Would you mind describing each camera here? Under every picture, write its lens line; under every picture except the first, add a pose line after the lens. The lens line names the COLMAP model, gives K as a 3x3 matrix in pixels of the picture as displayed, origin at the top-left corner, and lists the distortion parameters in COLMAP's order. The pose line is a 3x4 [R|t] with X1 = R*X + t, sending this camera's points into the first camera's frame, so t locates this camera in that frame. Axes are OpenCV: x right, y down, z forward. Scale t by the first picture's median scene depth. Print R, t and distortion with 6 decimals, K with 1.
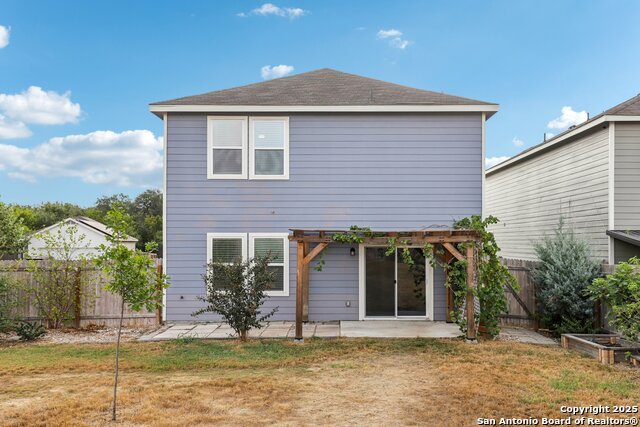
lens RADIAL K [[612.8, 0, 320.0], [0, 612.8, 213.5], [0, 0, 1]] dist [0.002020, 0.000627]
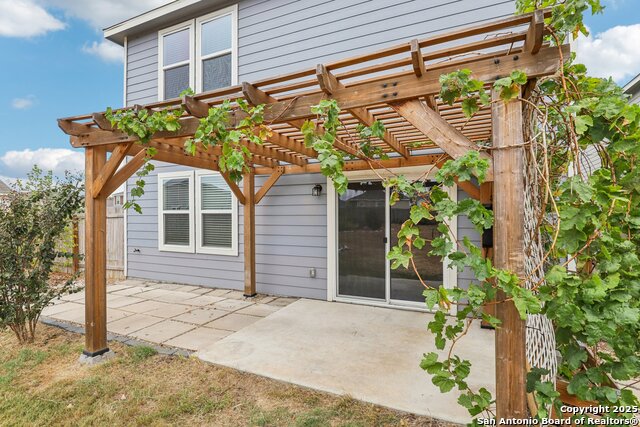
lens RADIAL K [[318.0, 0, 320.0], [0, 318.0, 213.5], [0, 0, 1]] dist [-0.001630, -0.000109]
pose [[0.919110, 0.000516, -0.394002, 0.184424], [0.012677, 0.999443, 0.030879, 0.075197], [0.393798, -0.033376, 0.918591, 0.698306]]
